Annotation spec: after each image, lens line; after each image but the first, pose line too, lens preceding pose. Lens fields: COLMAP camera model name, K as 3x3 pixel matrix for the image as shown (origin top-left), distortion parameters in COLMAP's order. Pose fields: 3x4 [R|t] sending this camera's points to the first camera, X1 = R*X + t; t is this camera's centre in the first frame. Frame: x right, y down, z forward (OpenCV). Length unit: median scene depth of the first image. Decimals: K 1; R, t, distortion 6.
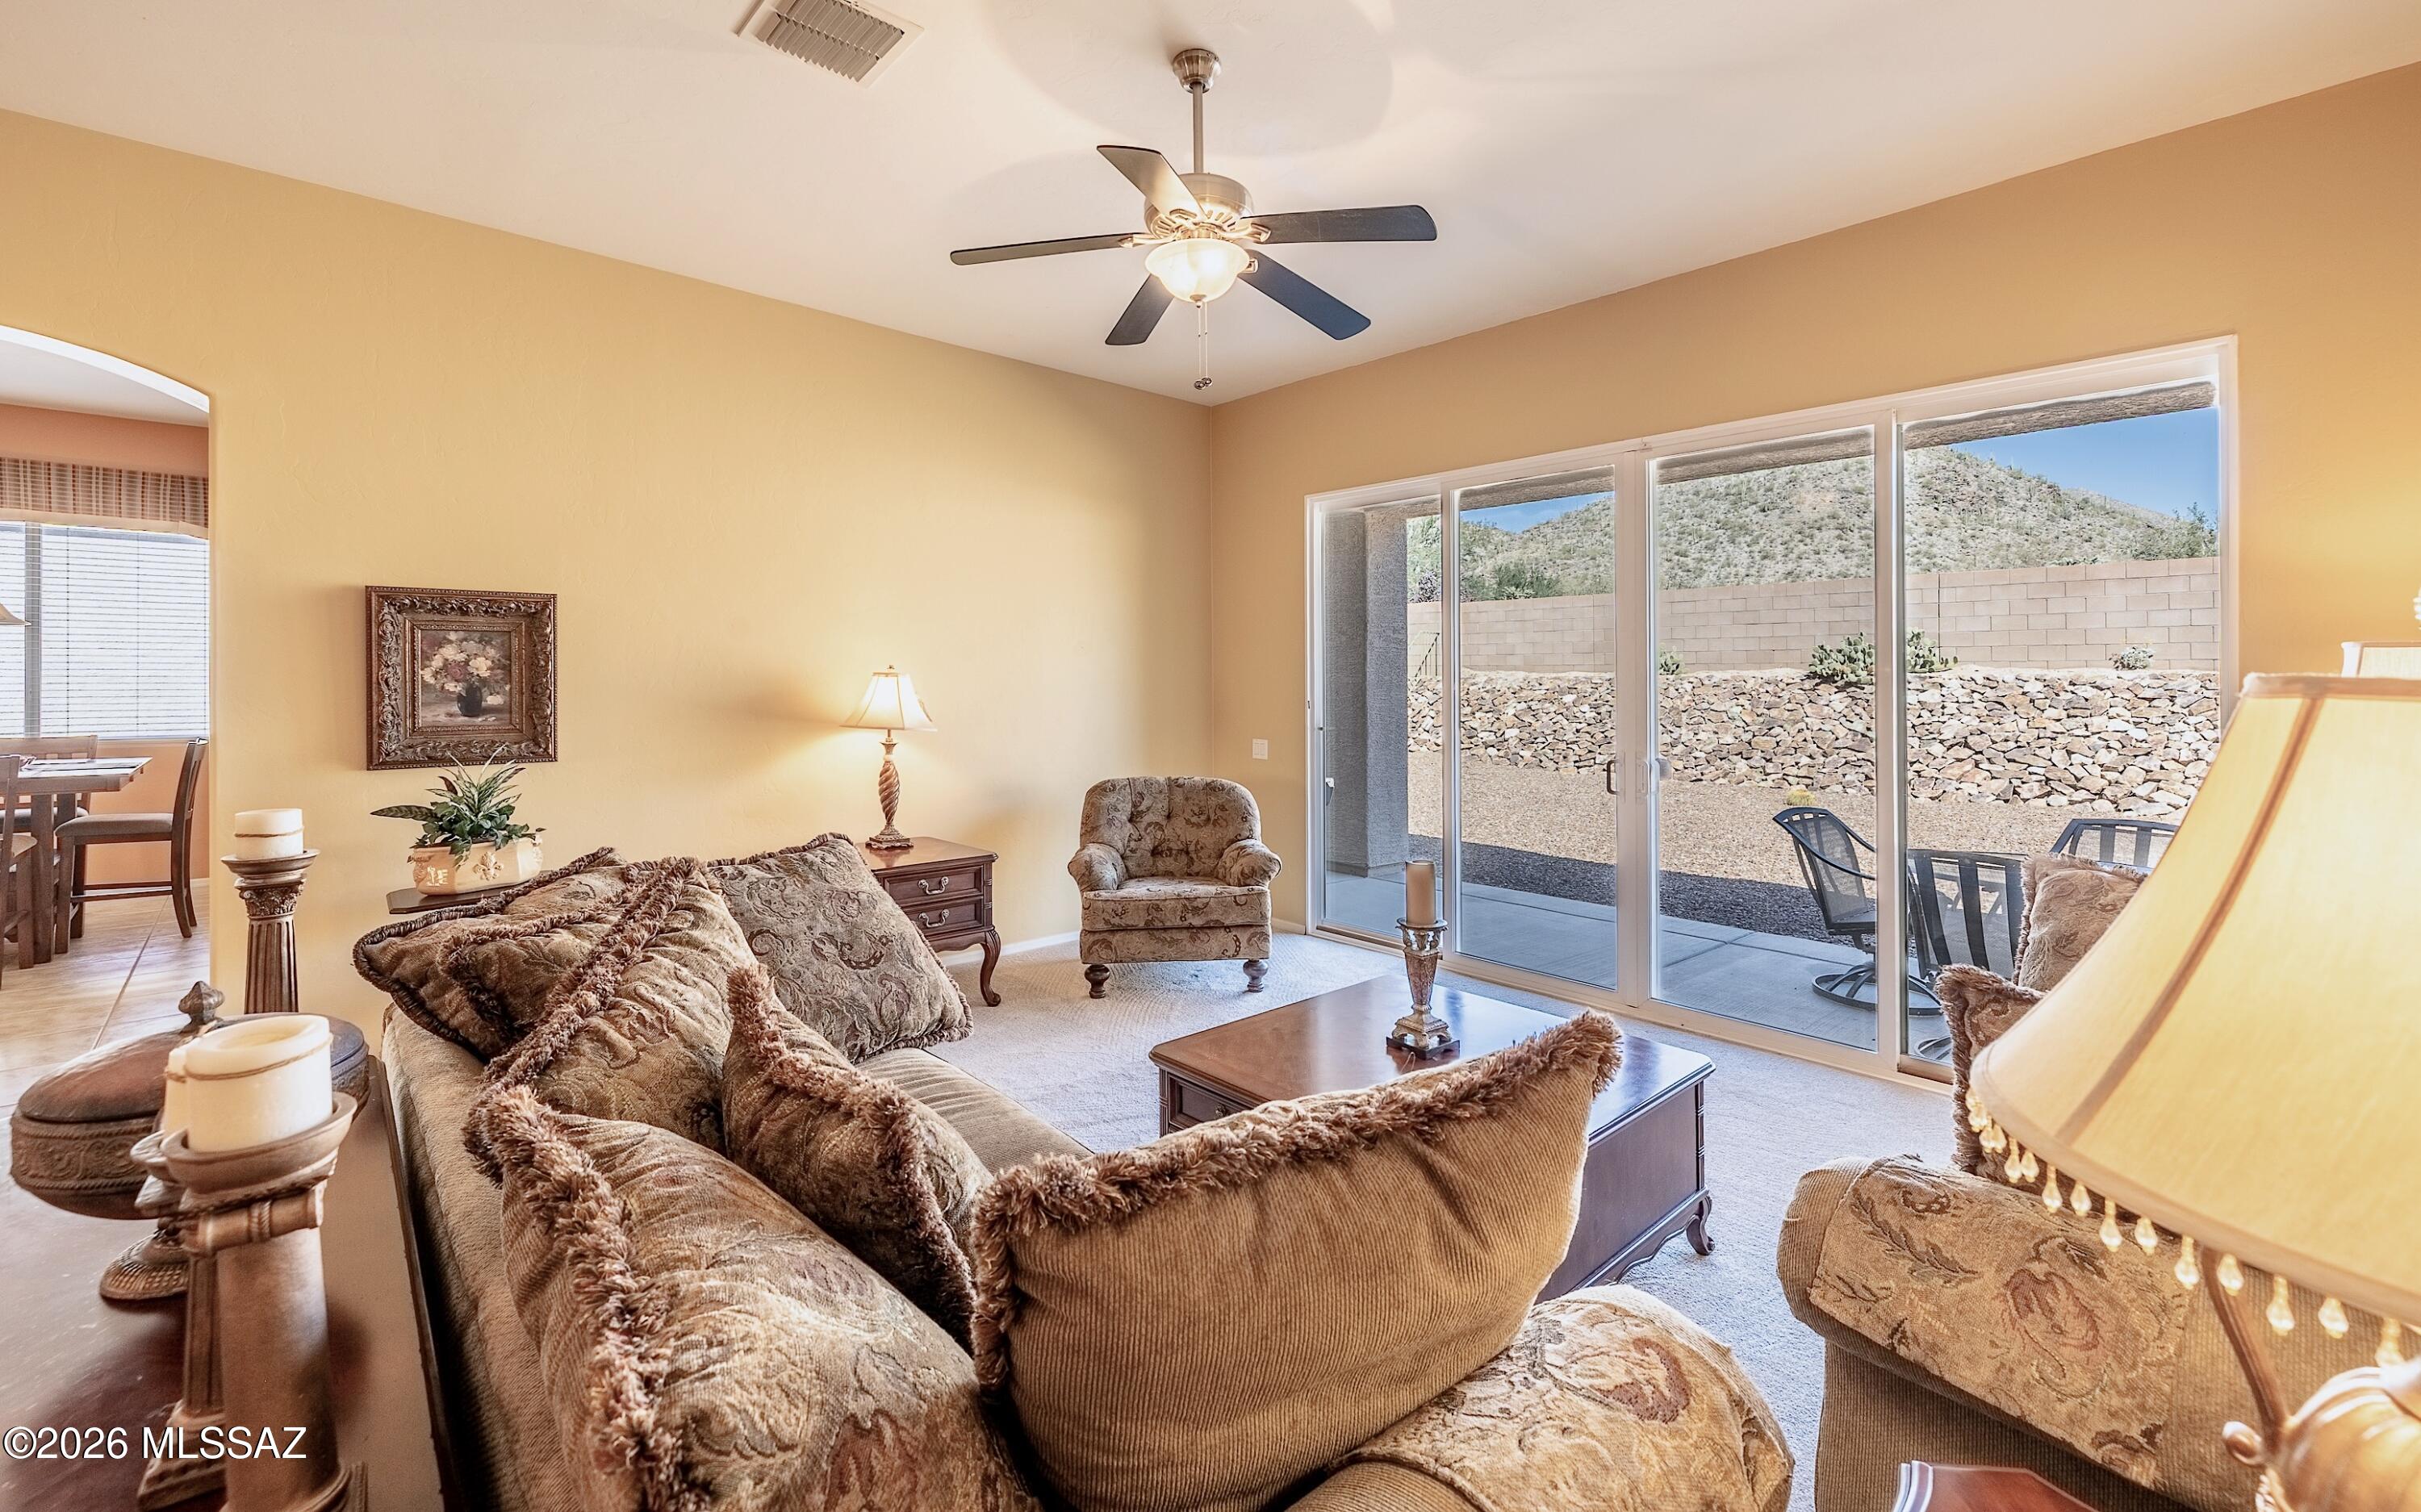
lens RADIAL K [[1024.7, 0, 1211.5], [0, 1024.7, 686.0], [0, 0, 1]] dist [-0.001337, 0.000574]
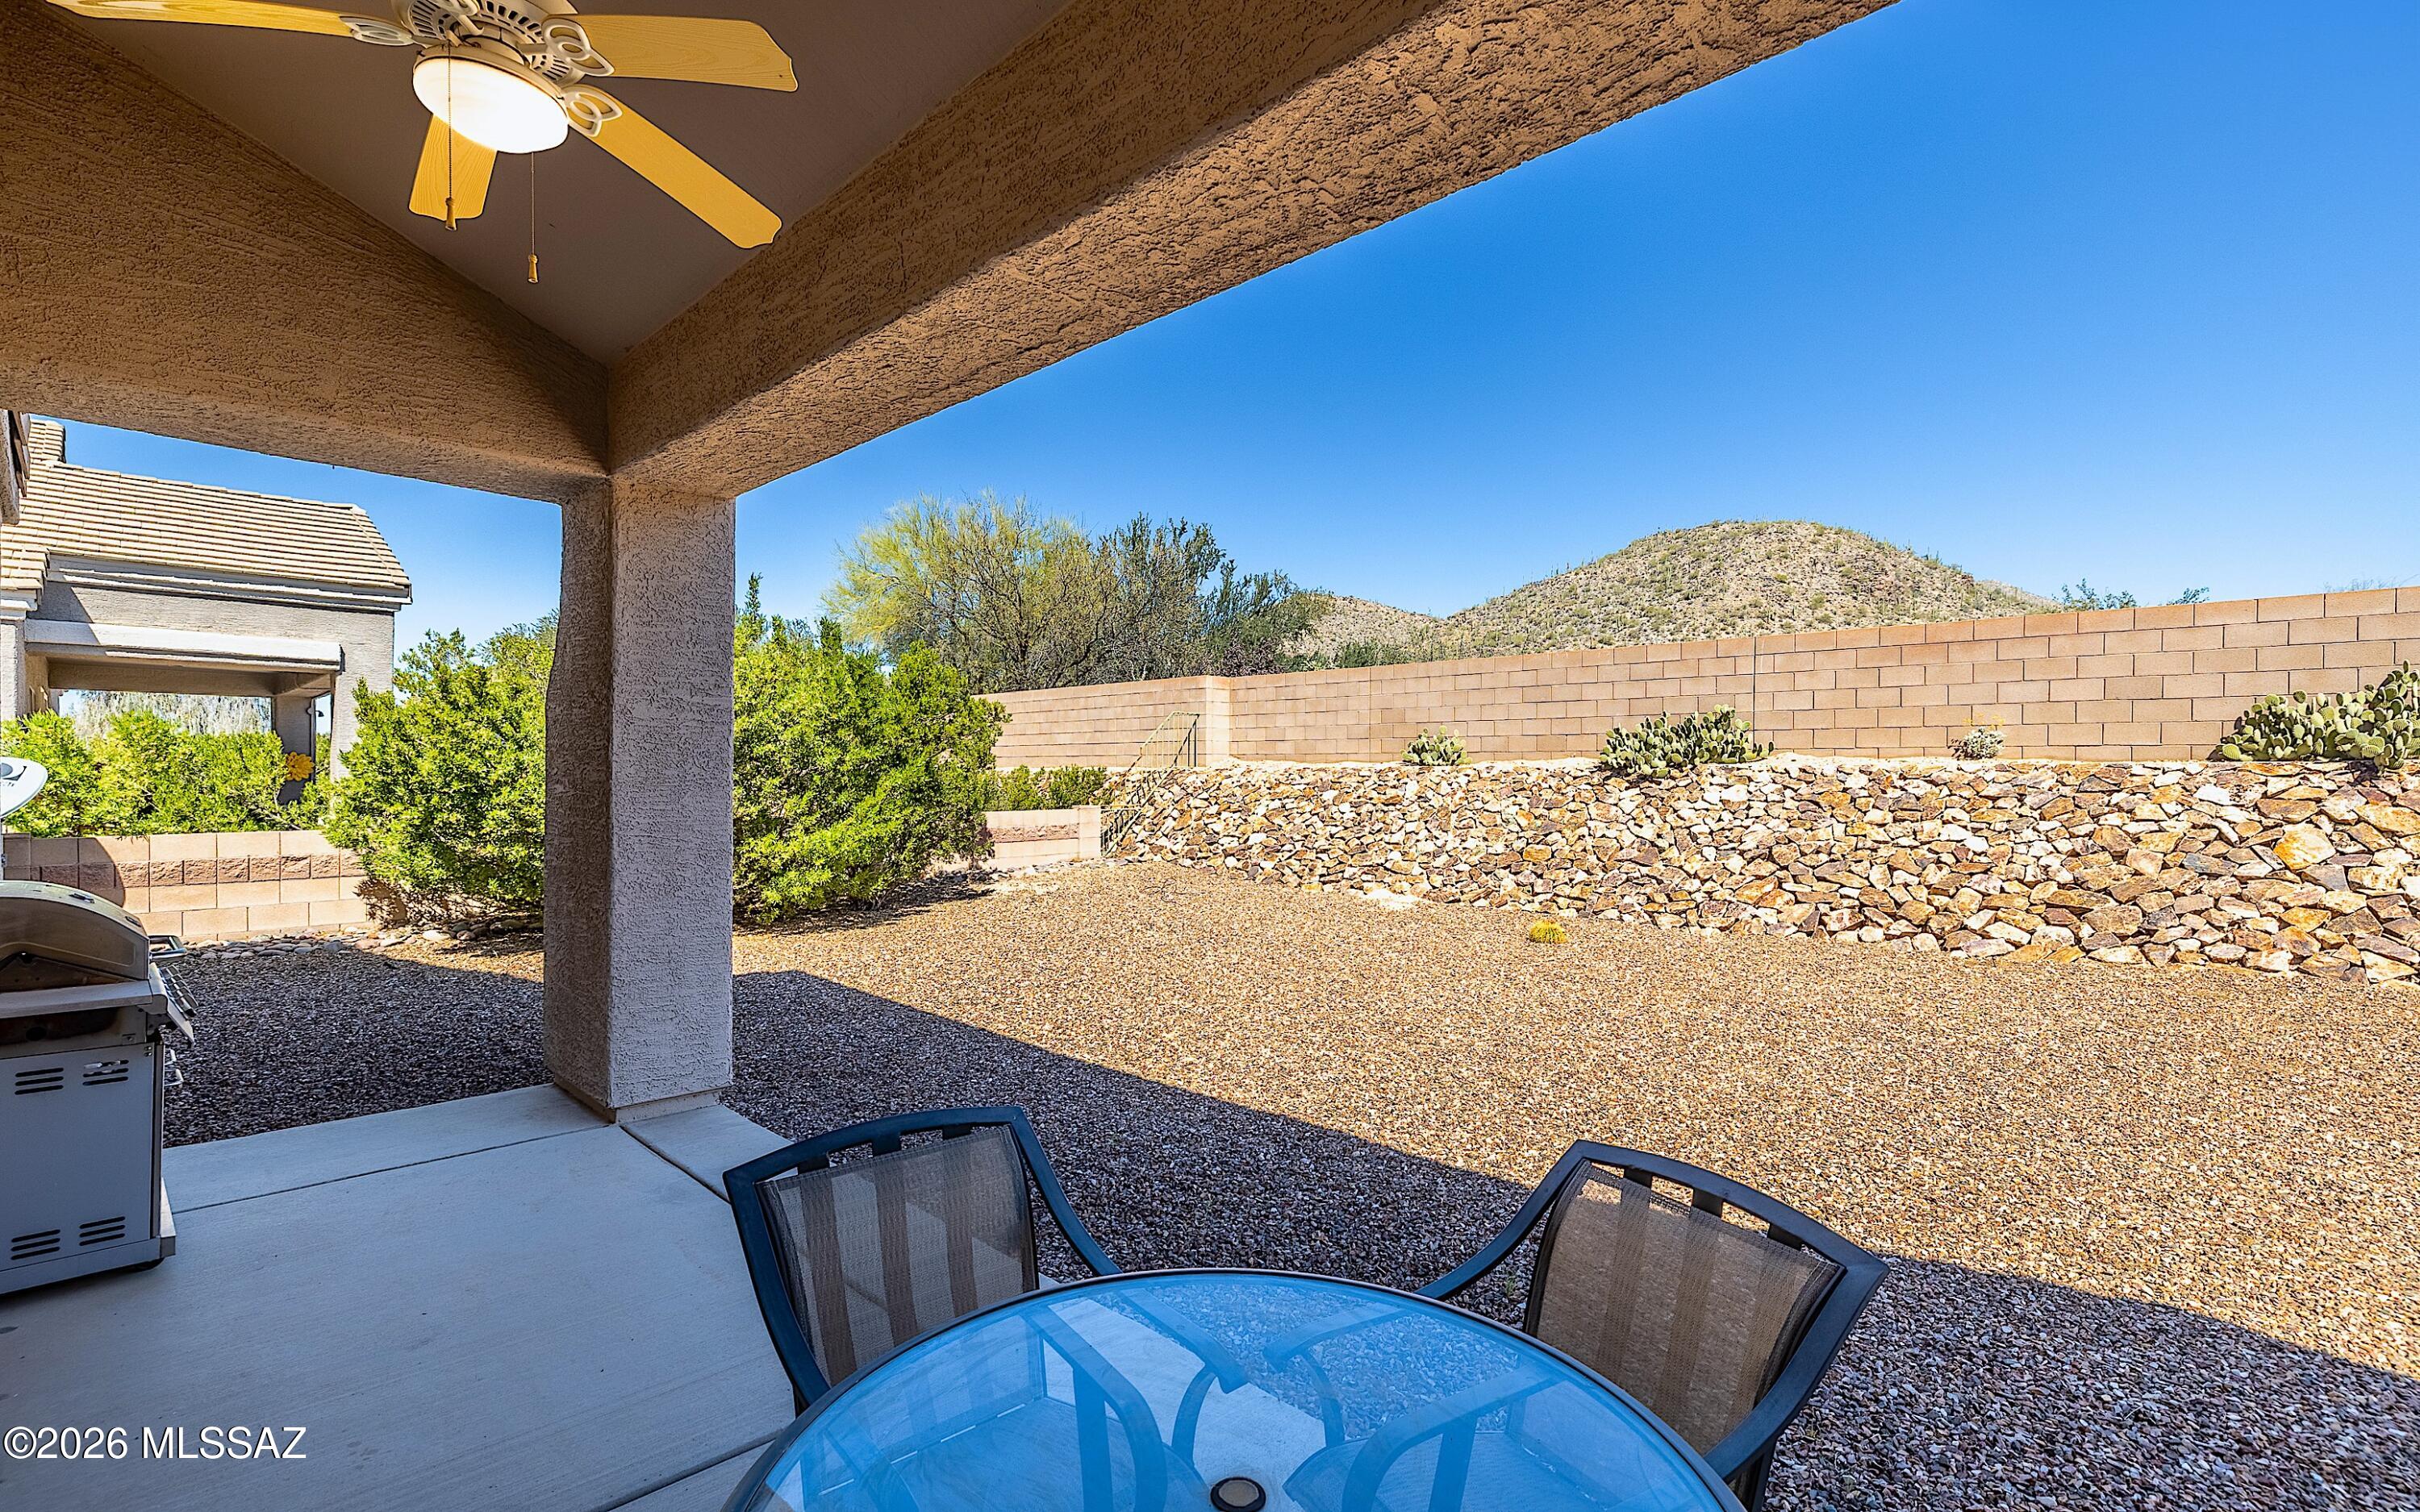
lens RADIAL K [[1056.3, 0, 1207.6], [0, 1056.3, 808.6], [0, 0, 1]] dist [-0.000991, -0.000065]
pose [[0.997876, -0.002787, 0.065086, 0.242813], [0.000827, 0.999546, 0.030120, -0.002811], [-0.065141, -0.030002, 0.997425, 0.220057]]
